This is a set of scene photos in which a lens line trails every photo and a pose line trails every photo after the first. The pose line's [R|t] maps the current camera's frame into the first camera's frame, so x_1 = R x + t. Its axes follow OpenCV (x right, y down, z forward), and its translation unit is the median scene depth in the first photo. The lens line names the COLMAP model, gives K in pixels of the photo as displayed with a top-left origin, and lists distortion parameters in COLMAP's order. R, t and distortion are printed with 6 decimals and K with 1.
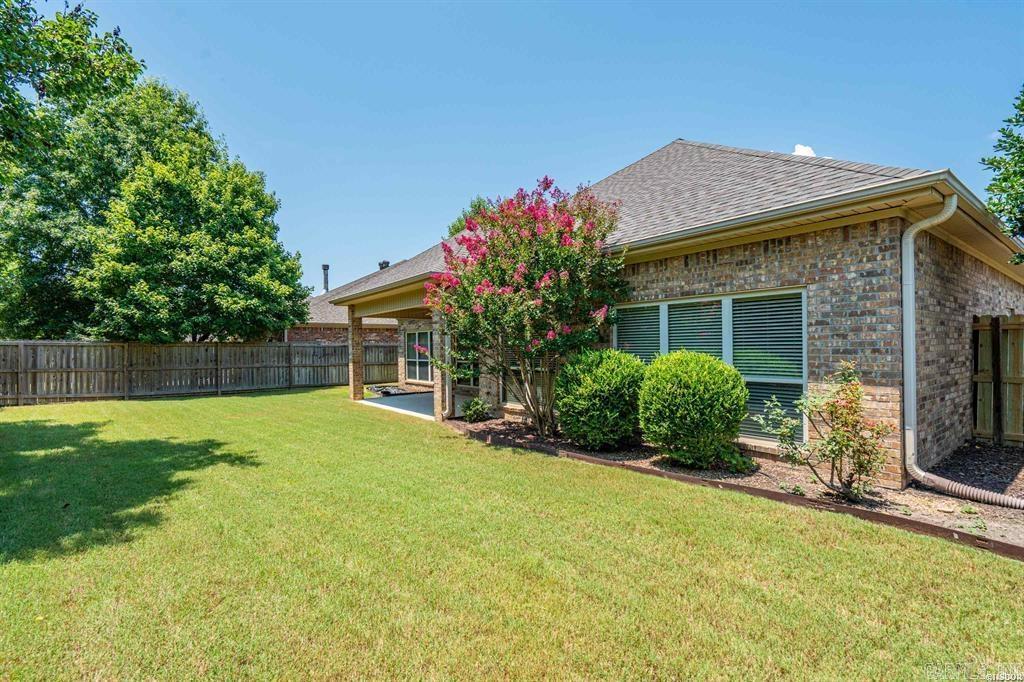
lens RADIAL K [[474.0, 0, 507.3], [0, 474.0, 345.3], [0, 0, 1]] dist [-0.002494, 0.003431]
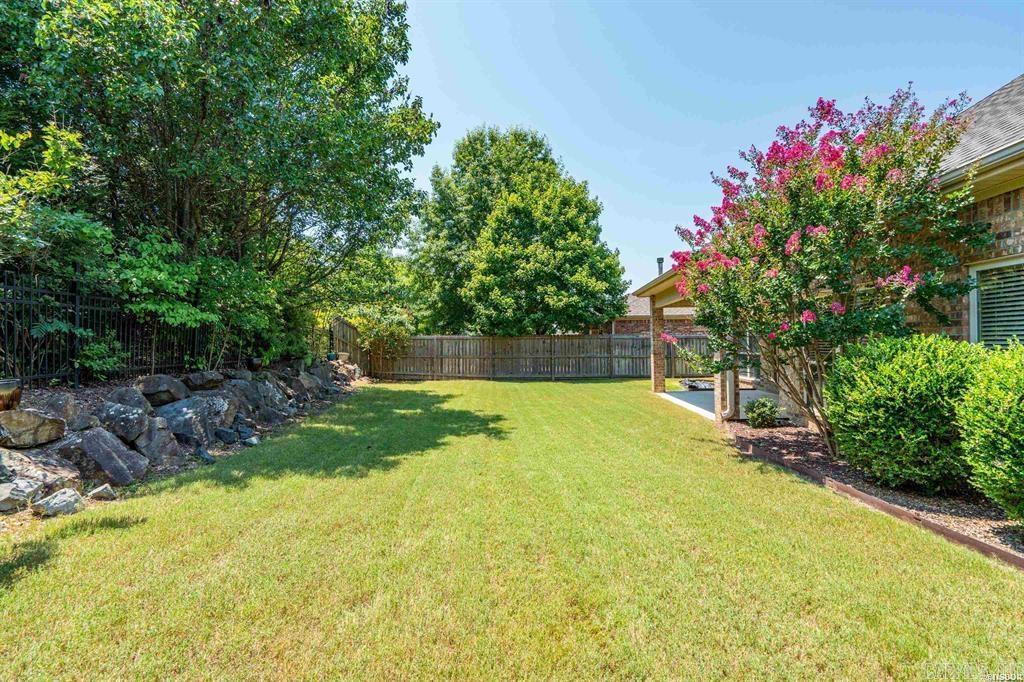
lens RADIAL K [[474.0, 0, 508.3], [0, 474.0, 339.0], [0, 0, 1]] dist [-0.002494, 0.003431]
pose [[0.739127, -0.007322, -0.673526, 0.108479], [0.007926, 0.999966, -0.002173, 0.004938], [0.673519, -0.003732, 0.739160, 0.069098]]
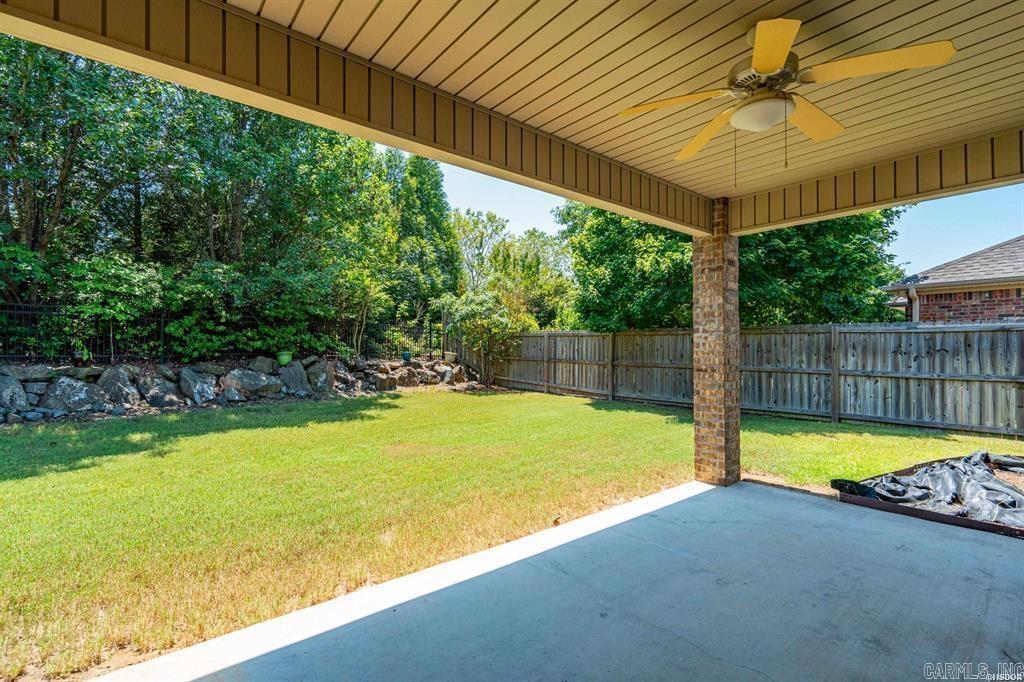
lens RADIAL K [[474.0, 0, 512.5], [0, 474.0, 339.5], [0, 0, 1]] dist [-0.002494, 0.003431]
pose [[0.030476, -0.004537, -0.999525, 0.019241], [0.004338, 0.999981, -0.004407, 0.012033], [0.999526, -0.004202, 0.030495, 0.796209]]
